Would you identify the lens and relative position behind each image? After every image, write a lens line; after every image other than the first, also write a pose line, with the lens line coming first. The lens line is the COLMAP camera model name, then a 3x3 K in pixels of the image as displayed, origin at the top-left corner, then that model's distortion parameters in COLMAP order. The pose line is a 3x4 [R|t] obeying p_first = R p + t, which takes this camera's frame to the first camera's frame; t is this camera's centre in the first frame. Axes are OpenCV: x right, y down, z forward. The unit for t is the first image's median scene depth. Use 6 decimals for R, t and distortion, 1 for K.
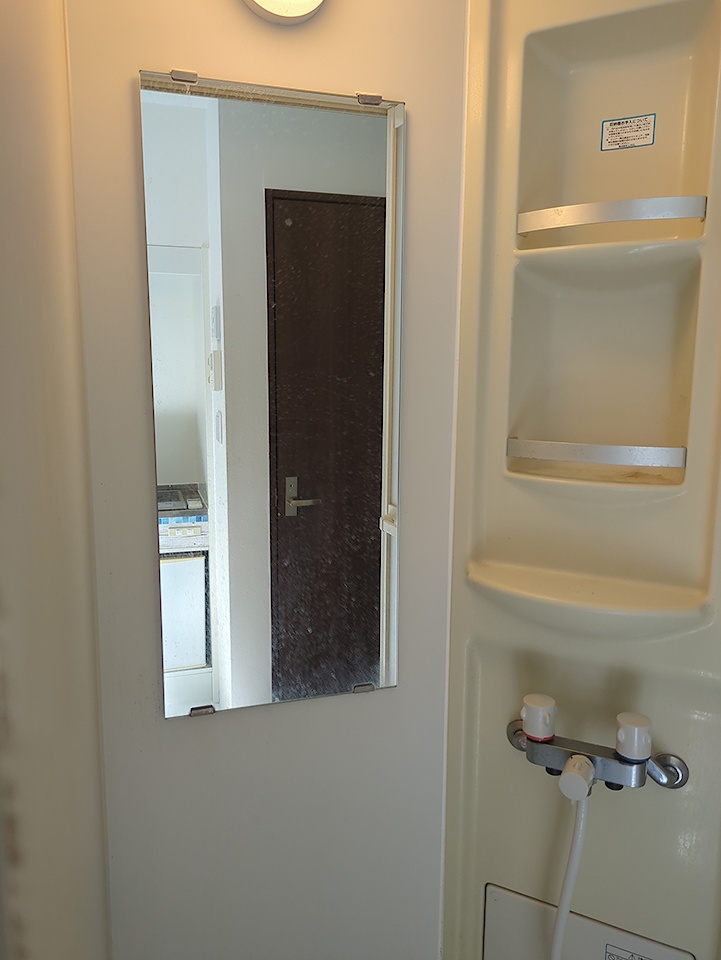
lens RADIAL K [[734.2, 0, 361.9], [0, 734.2, 480.7], [0, 0, 1]] dist [0.044026, -0.023702]
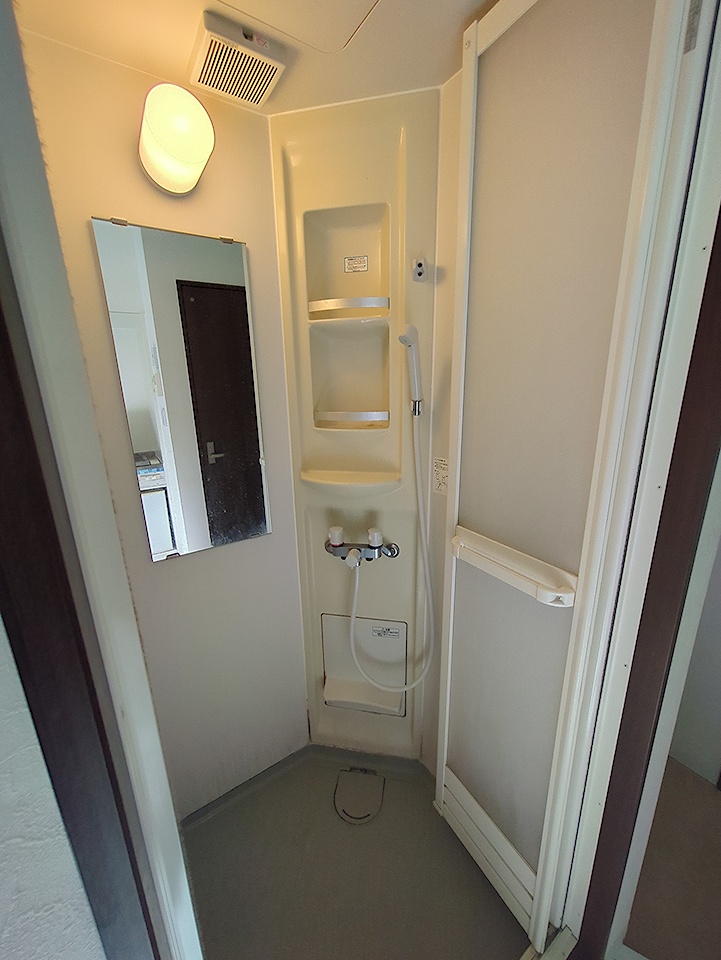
lens RADIAL K [[379.8, 0, 359.4], [0, 379.8, 478.9], [0, 0, 1]] dist [0.003387, 0.000433]
pose [[0.960121, -0.097629, 0.261987, 0.019825], [0.070558, 0.991330, 0.110840, 0.023123], [-0.270537, -0.087935, 0.958685, -0.107092]]
